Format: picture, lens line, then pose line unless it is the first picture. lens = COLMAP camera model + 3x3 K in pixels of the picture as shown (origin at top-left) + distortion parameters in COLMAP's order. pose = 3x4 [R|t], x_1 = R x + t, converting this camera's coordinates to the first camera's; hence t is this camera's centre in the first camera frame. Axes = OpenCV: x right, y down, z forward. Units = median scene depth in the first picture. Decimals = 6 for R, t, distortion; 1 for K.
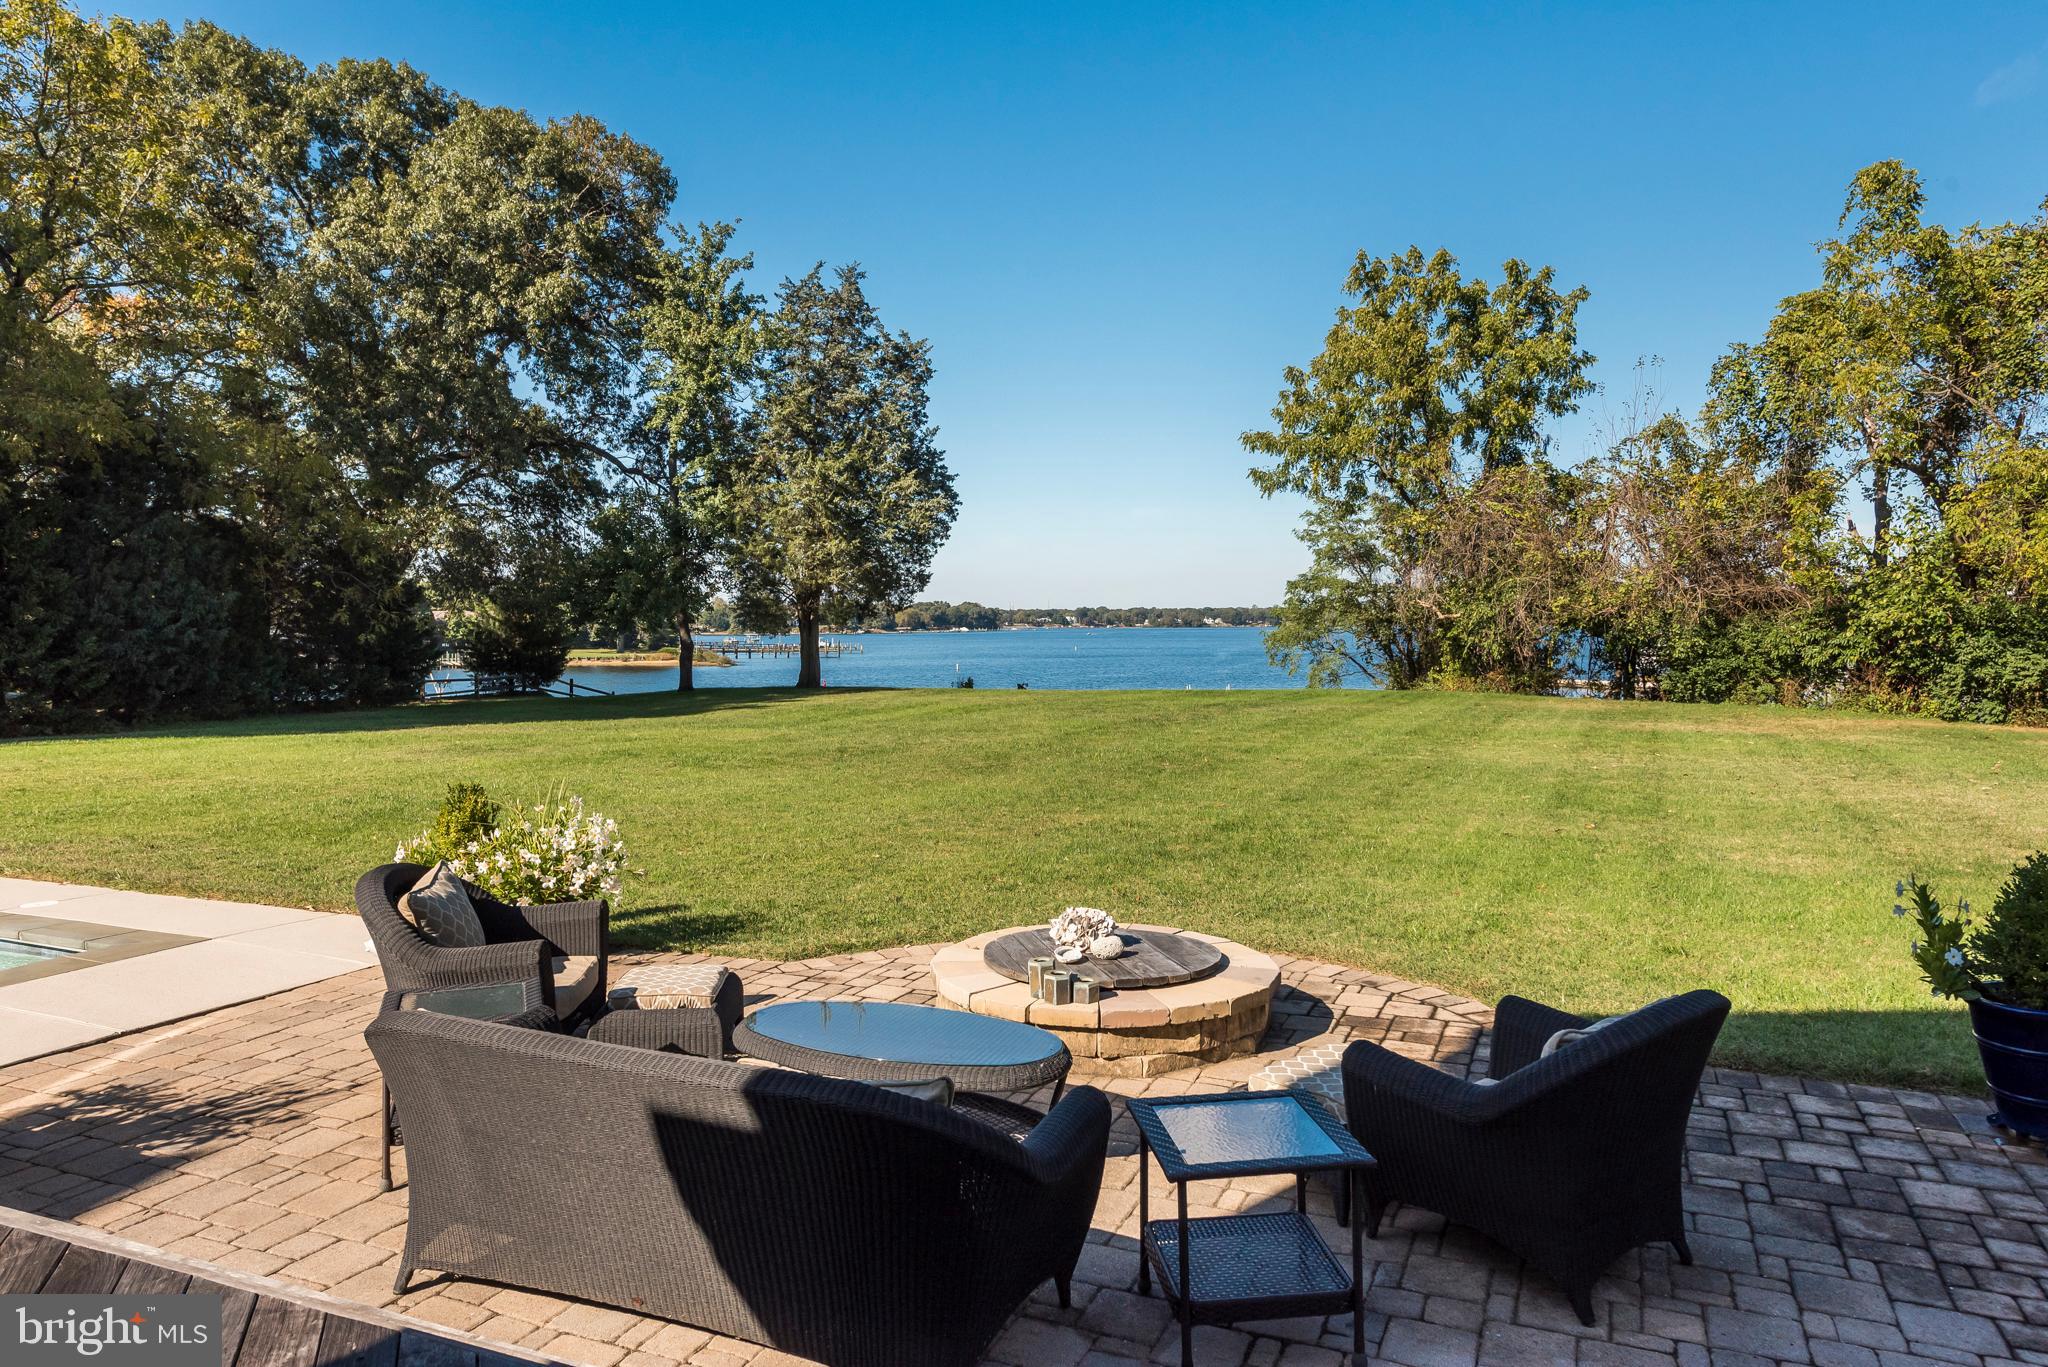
lens RADIAL K [[1346.5, 0, 1030.0], [0, 1346.5, 672.0], [0, 0, 1]] dist [0.020867, -0.004874]
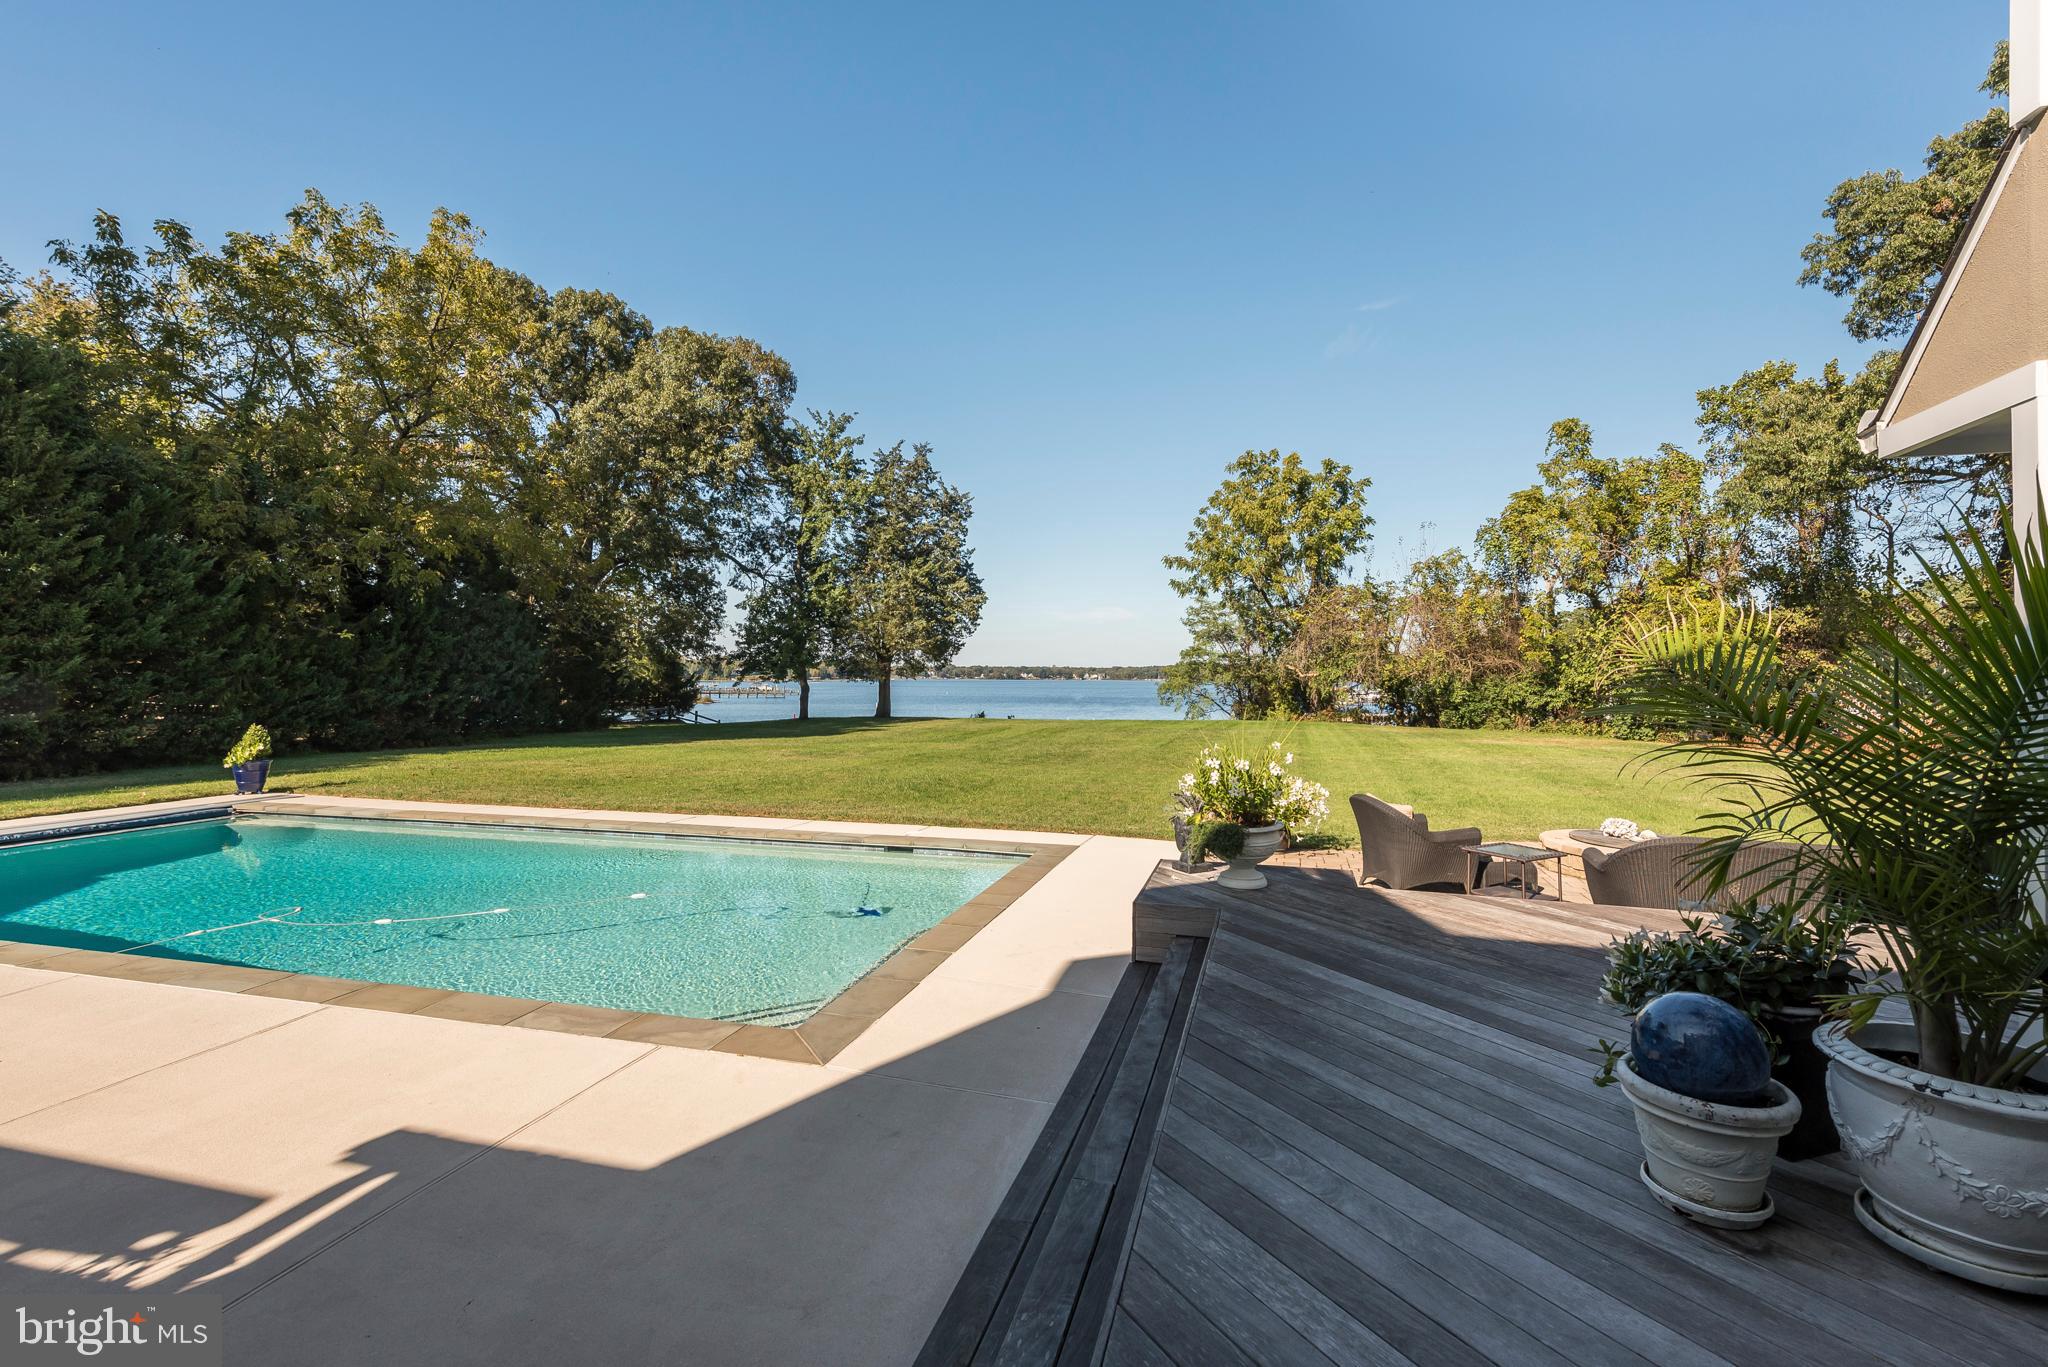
lens RADIAL K [[918.2, 0, 1027.5], [0, 918.2, 659.0], [0, 0, 1]] dist [0.028010, -0.011232]
pose [[0.990229, 0.014144, 0.138733, -0.173834], [-0.006530, 0.998455, -0.055181, 0.002550], [-0.139299, 0.053736, 0.988791, -0.048321]]
